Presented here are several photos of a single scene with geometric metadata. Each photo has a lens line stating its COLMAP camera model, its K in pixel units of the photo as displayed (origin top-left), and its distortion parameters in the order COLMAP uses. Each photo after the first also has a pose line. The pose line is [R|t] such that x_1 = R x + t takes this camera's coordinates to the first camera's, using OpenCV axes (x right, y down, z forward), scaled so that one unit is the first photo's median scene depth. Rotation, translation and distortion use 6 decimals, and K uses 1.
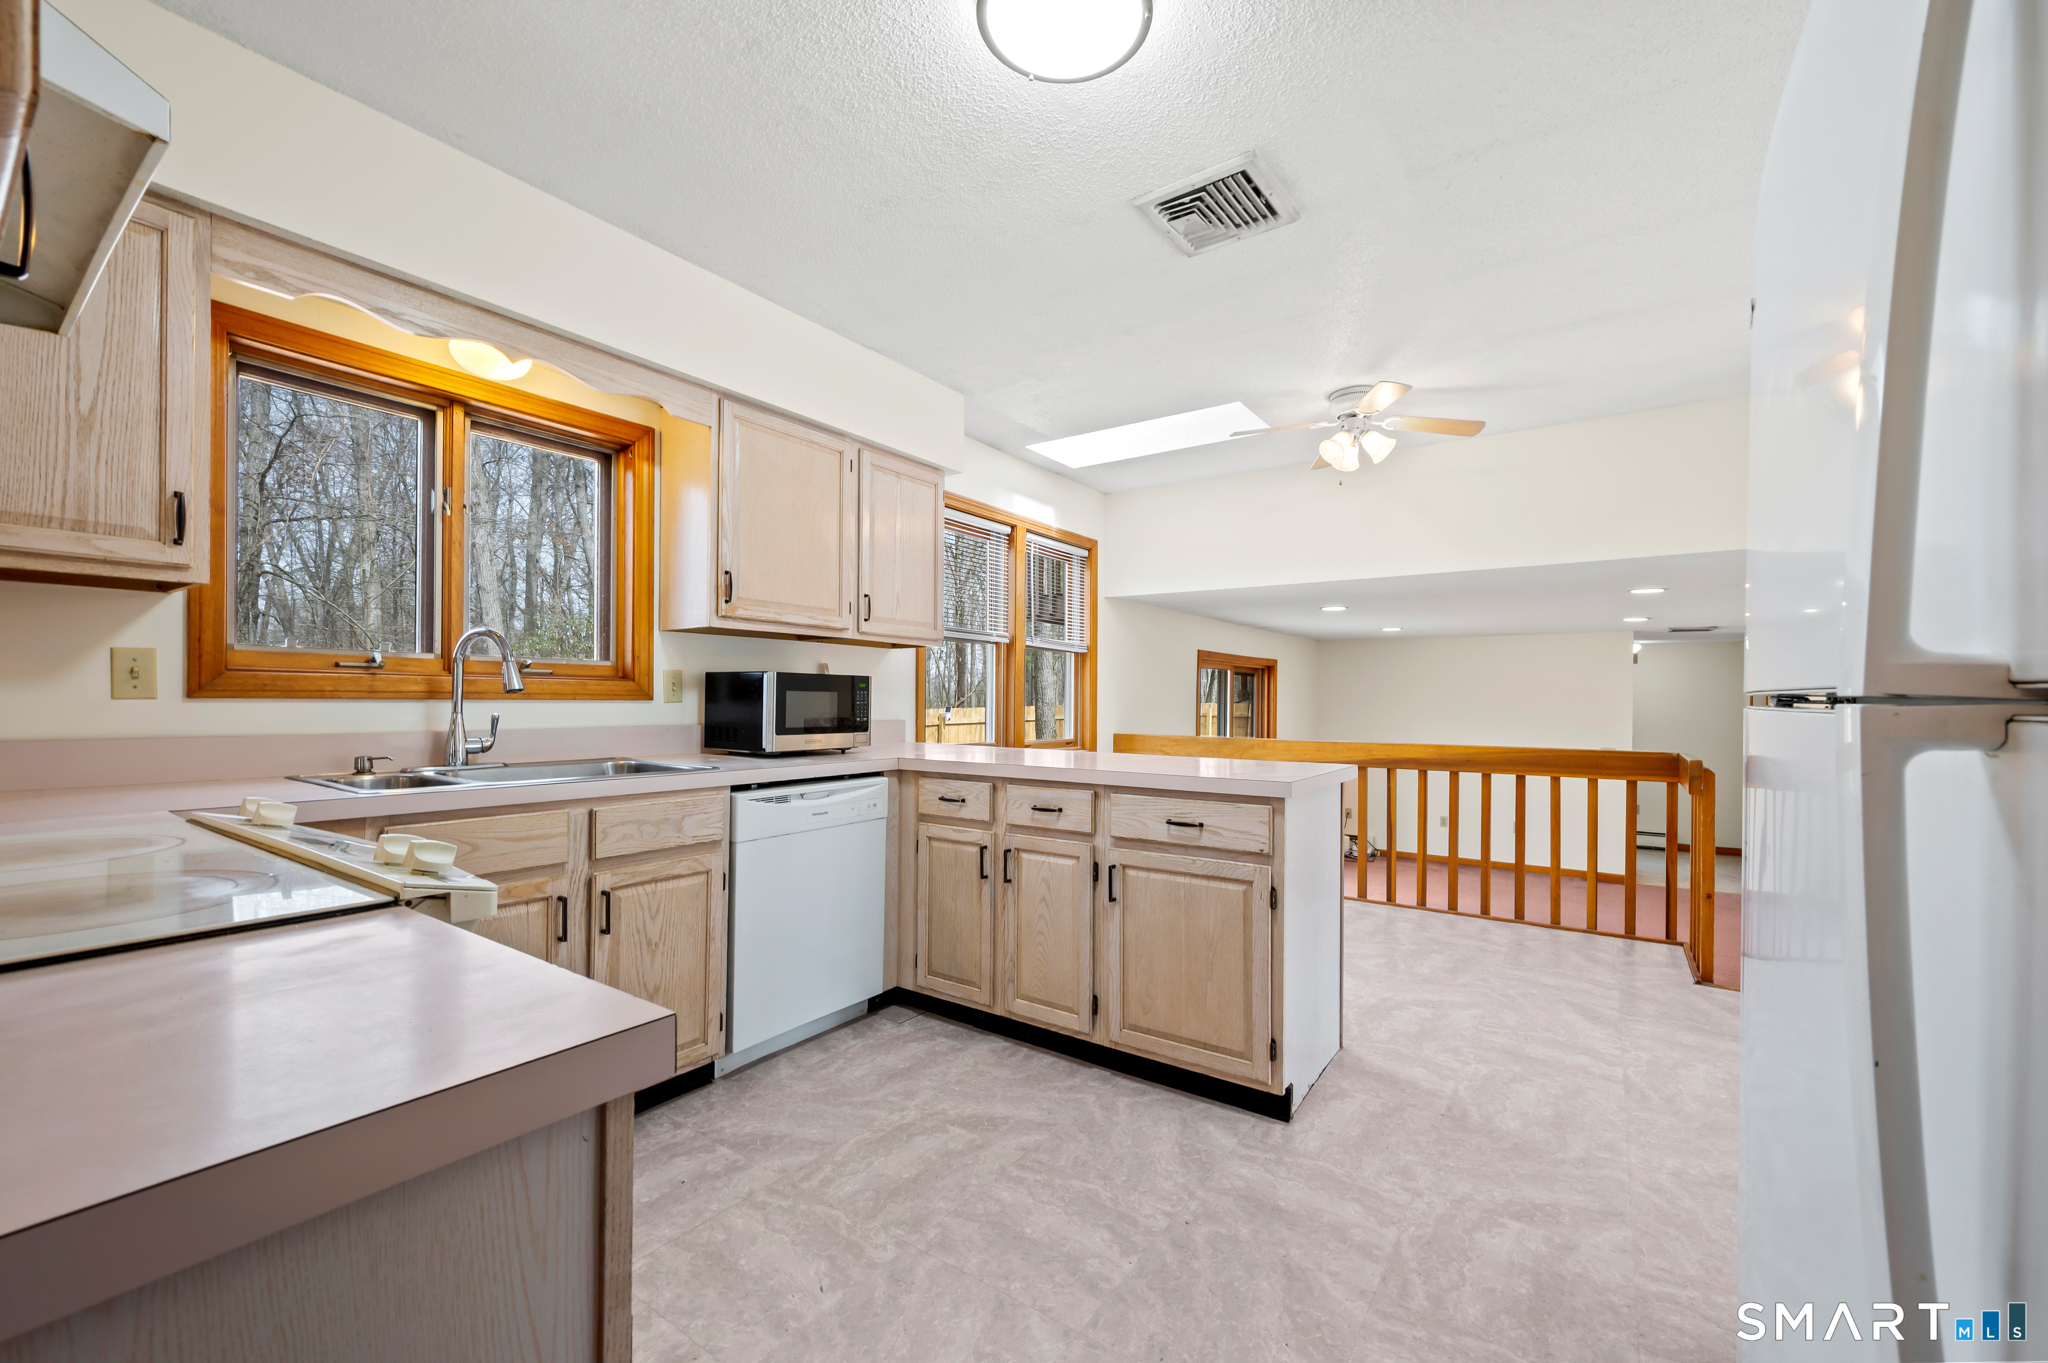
lens RADIAL K [[830.7, 0, 1026.4], [0, 830.7, 704.0], [0, 0, 1]] dist [-0.000515, -0.000131]
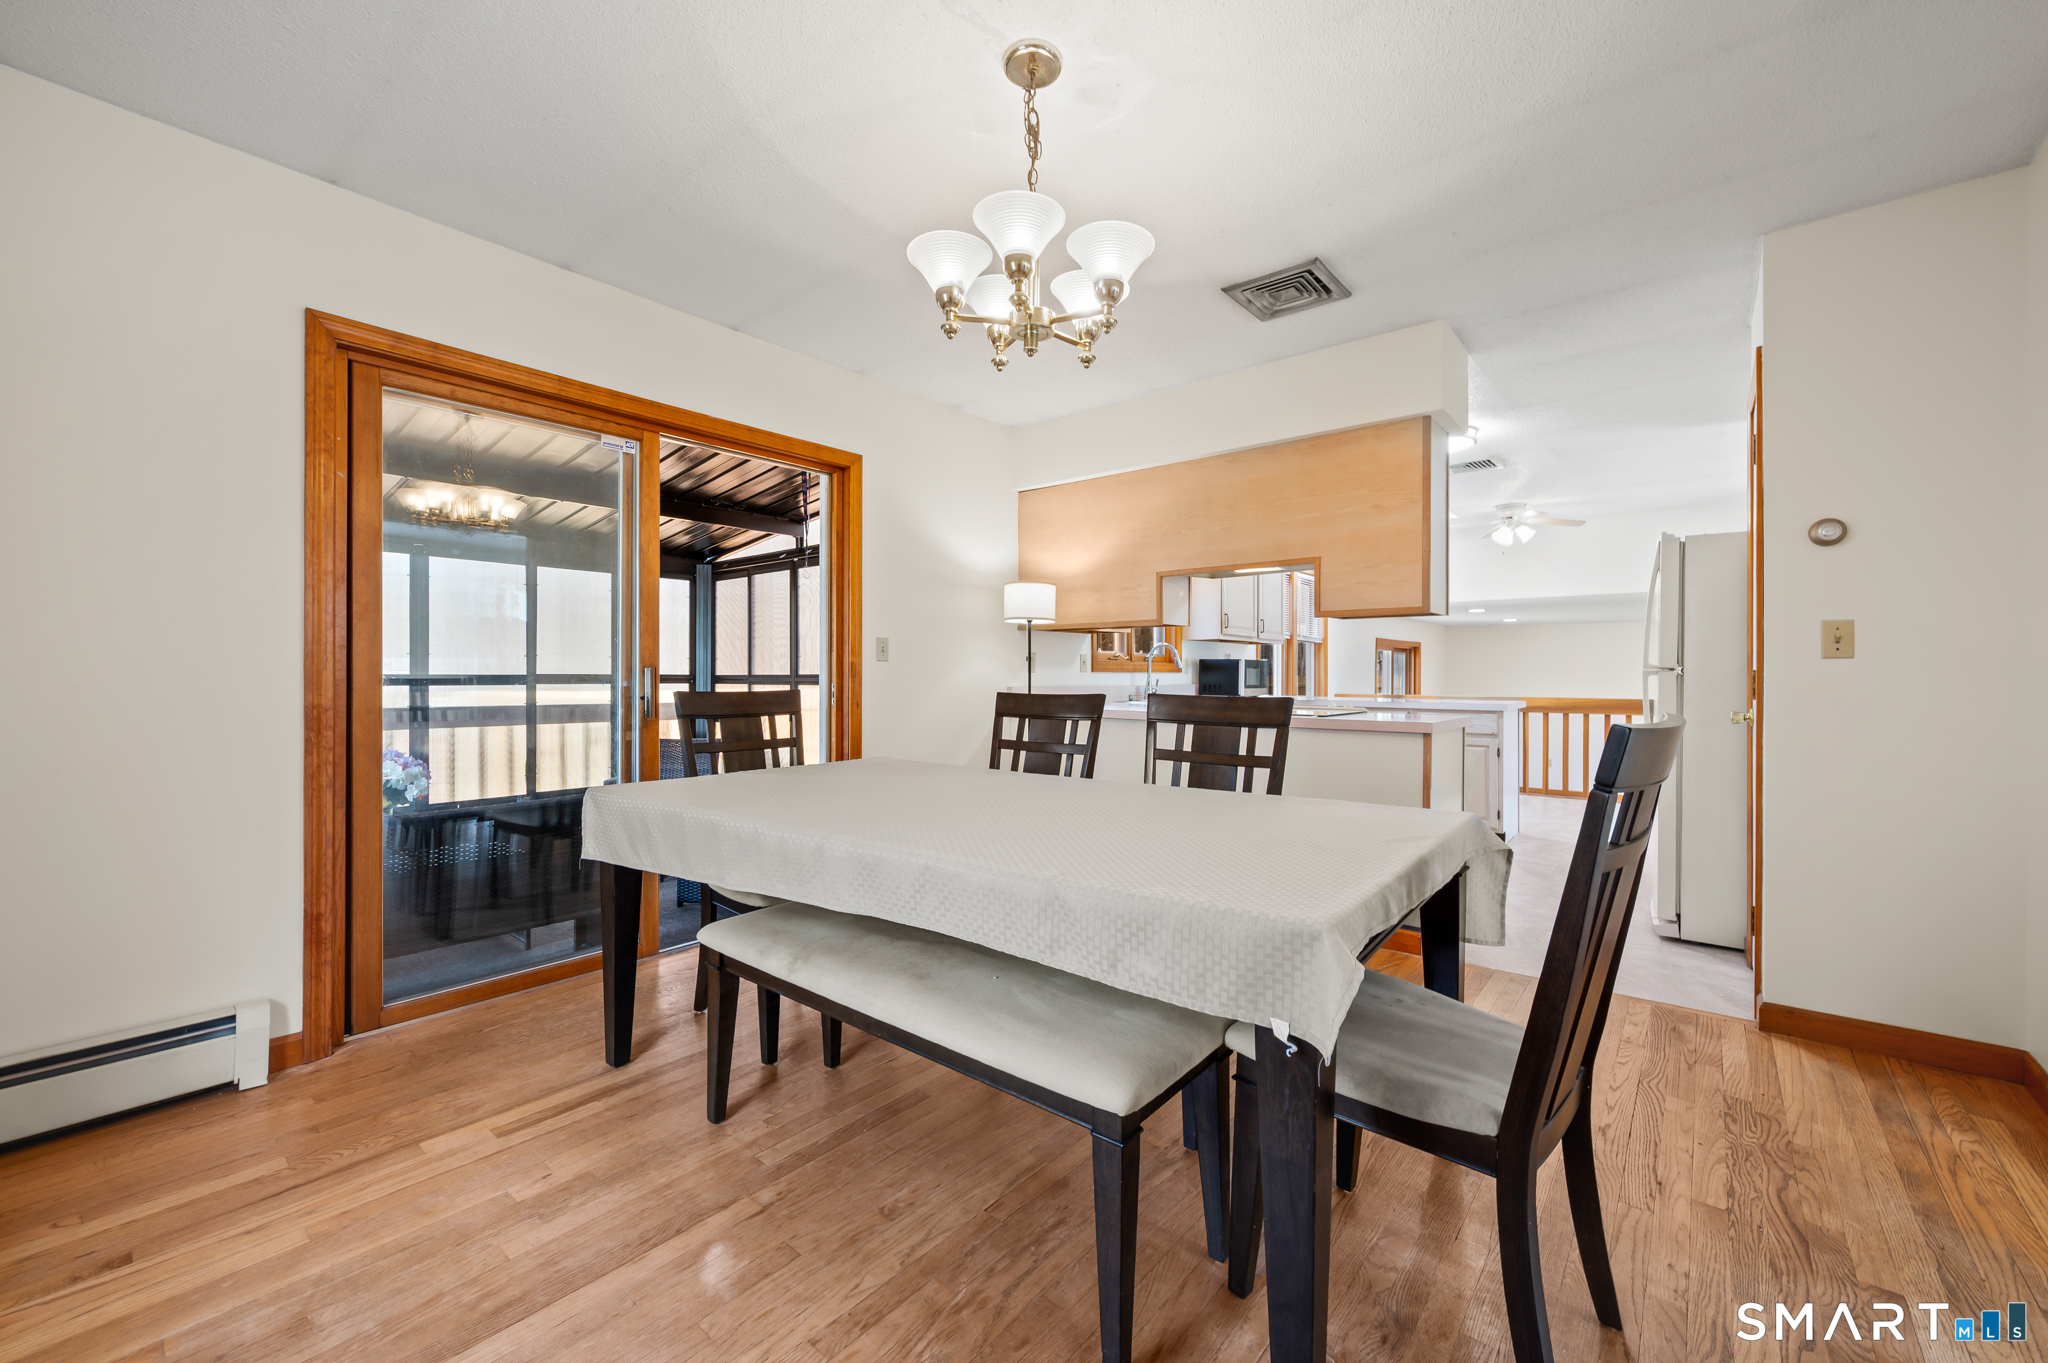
lens RADIAL K [[799.8, 0, 1024.0], [0, 799.8, 681.5], [0, 0, 1]] dist [0.000744, 0.000041]
pose [[0.995409, -0.006199, -0.095515, -0.789863], [0.006628, 0.999969, 0.004174, 0.007448], [0.095486, -0.004788, 0.995419, -1.340933]]
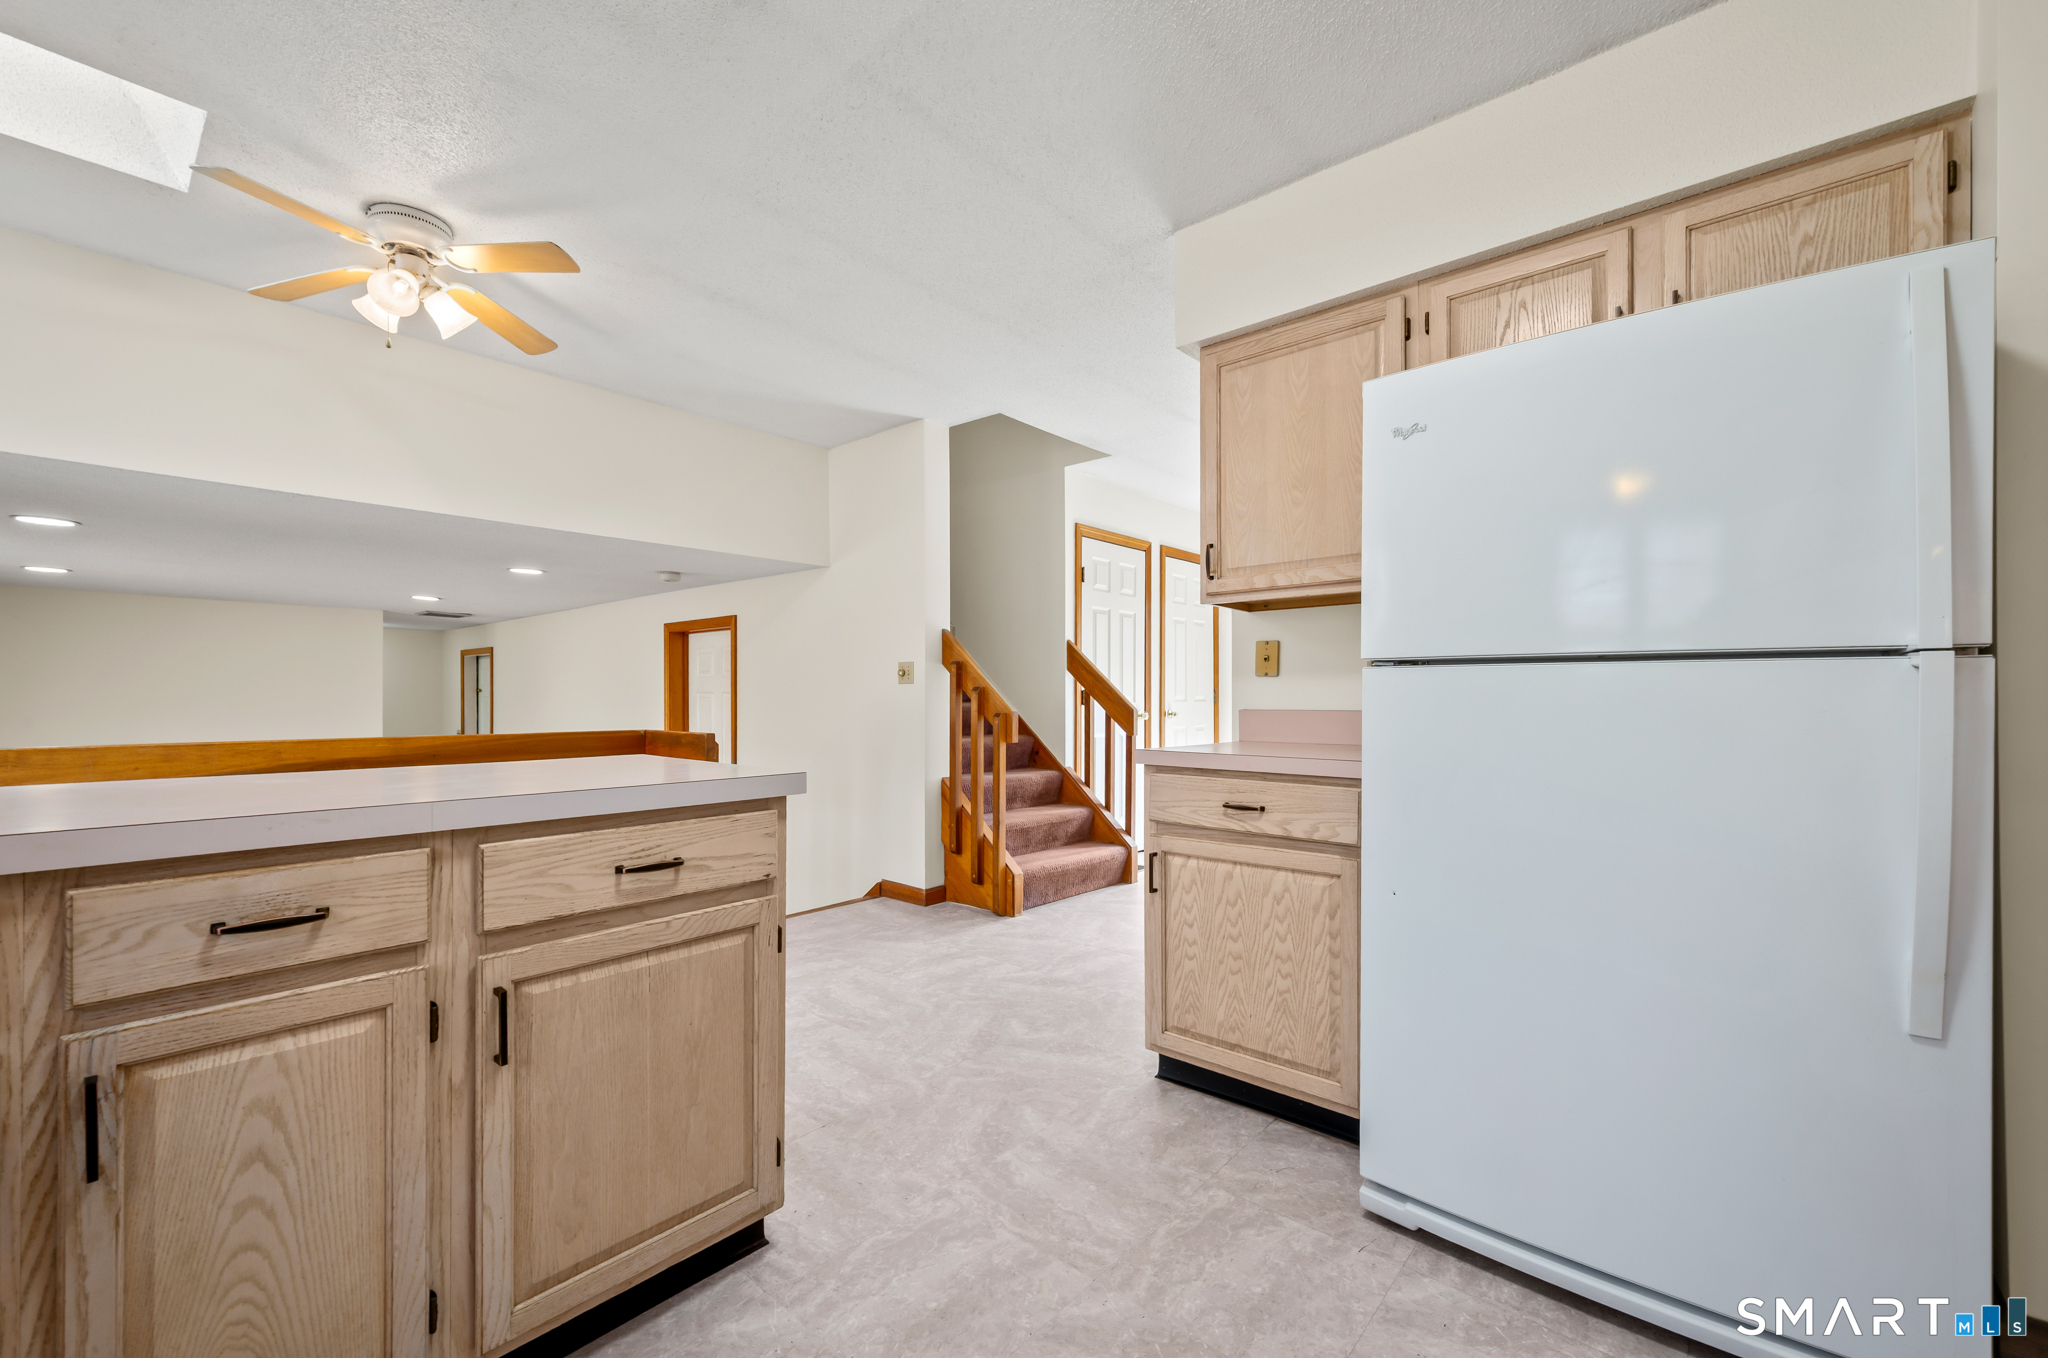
lens RADIAL K [[830.7, 0, 1026.4], [0, 830.7, 701.5], [0, 0, 1]] dist [-0.000515, -0.000131]
pose [[0.100190, -0.011104, 0.994906, -0.356268], [0.005192, 0.999930, 0.010637, 0.022078], [-0.994955, 0.004099, 0.100241, 0.656339]]
